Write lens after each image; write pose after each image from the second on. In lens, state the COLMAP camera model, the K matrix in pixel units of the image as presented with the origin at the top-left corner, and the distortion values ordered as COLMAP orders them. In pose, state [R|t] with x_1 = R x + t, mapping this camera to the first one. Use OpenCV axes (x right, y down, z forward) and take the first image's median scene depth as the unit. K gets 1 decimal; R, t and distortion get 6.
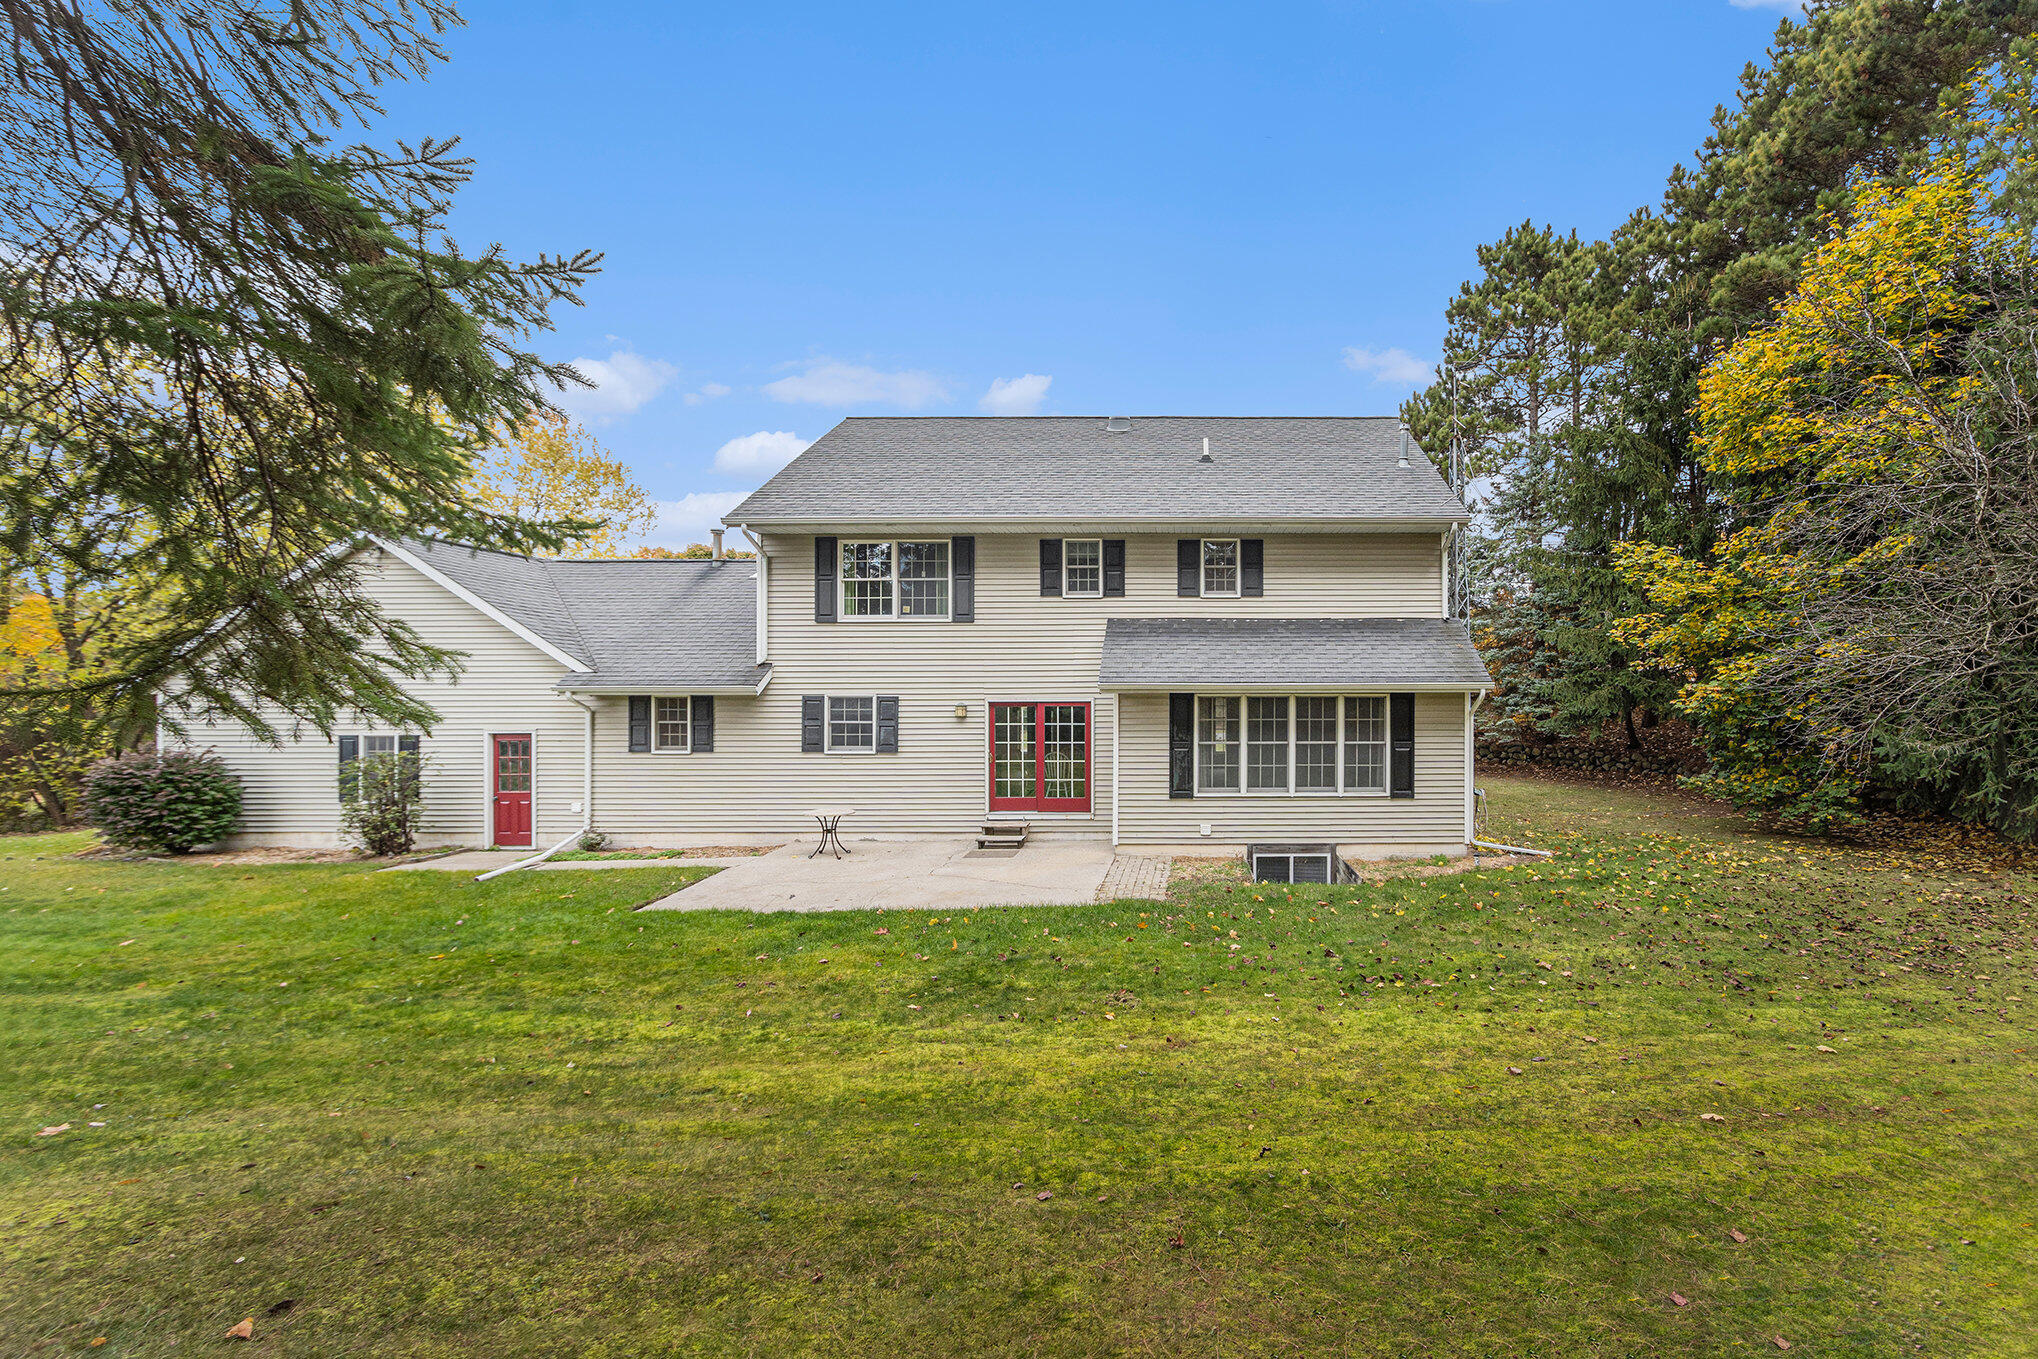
lens RADIAL K [[920.4, 0, 1019.0], [0, 920.4, 679.5], [0, 0, 1]] dist [-0.012212, -0.000229]
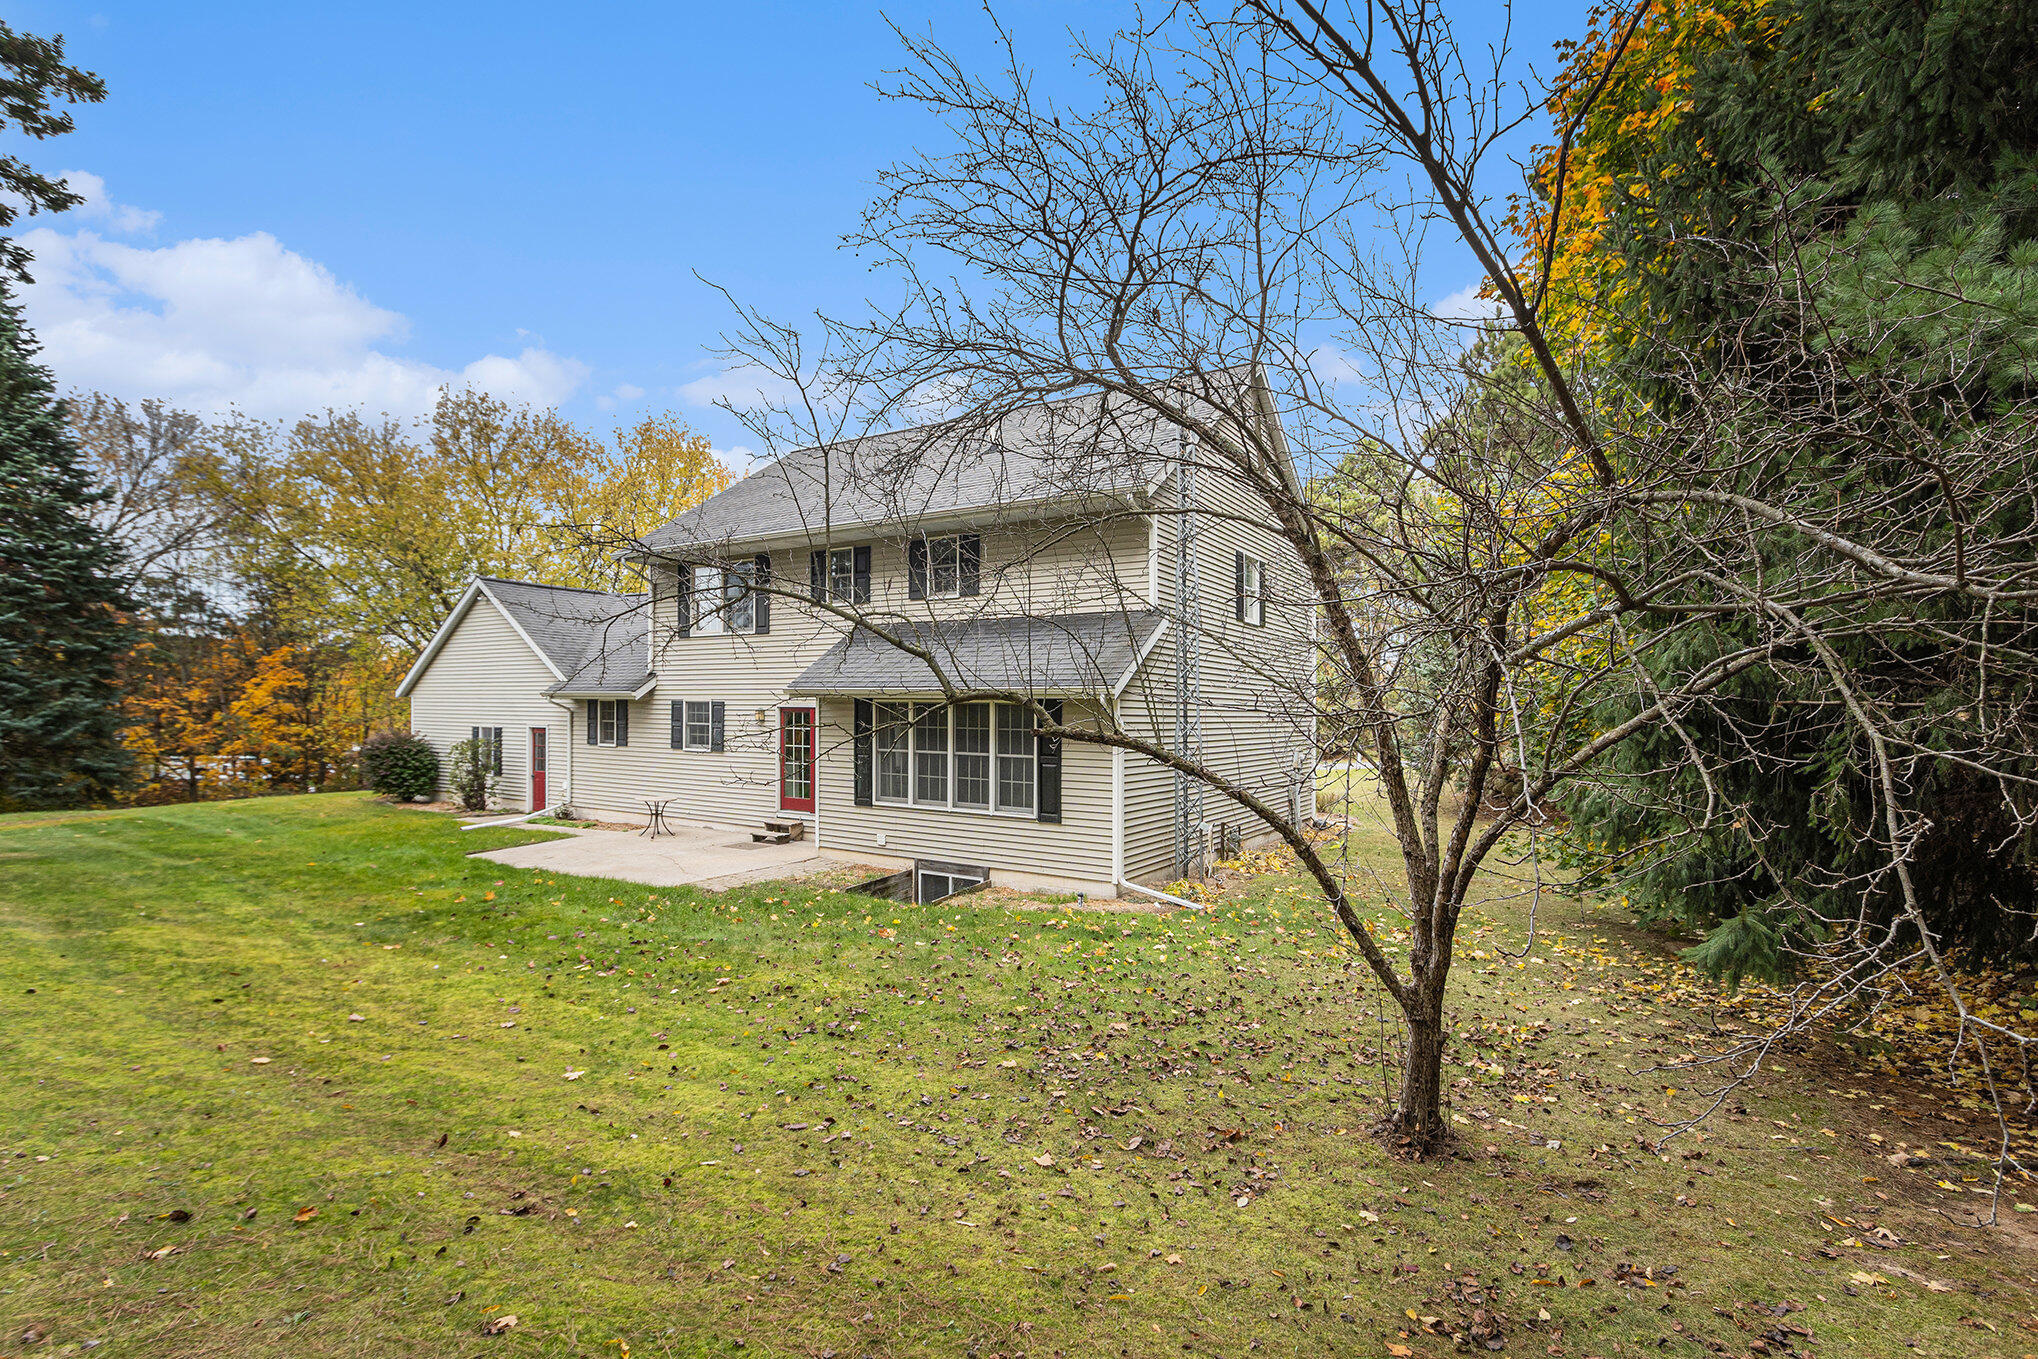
lens RADIAL K [[1014.2, 0, 1019.0], [0, 1014.2, 679.5], [0, 0, 1]] dist [-0.001702, -0.000150]
pose [[0.818079, -0.006264, -0.575072, 0.882181], [-0.001572, 0.999913, -0.013127, 0.007590], [0.575104, 0.011643, 0.817998, 0.193078]]
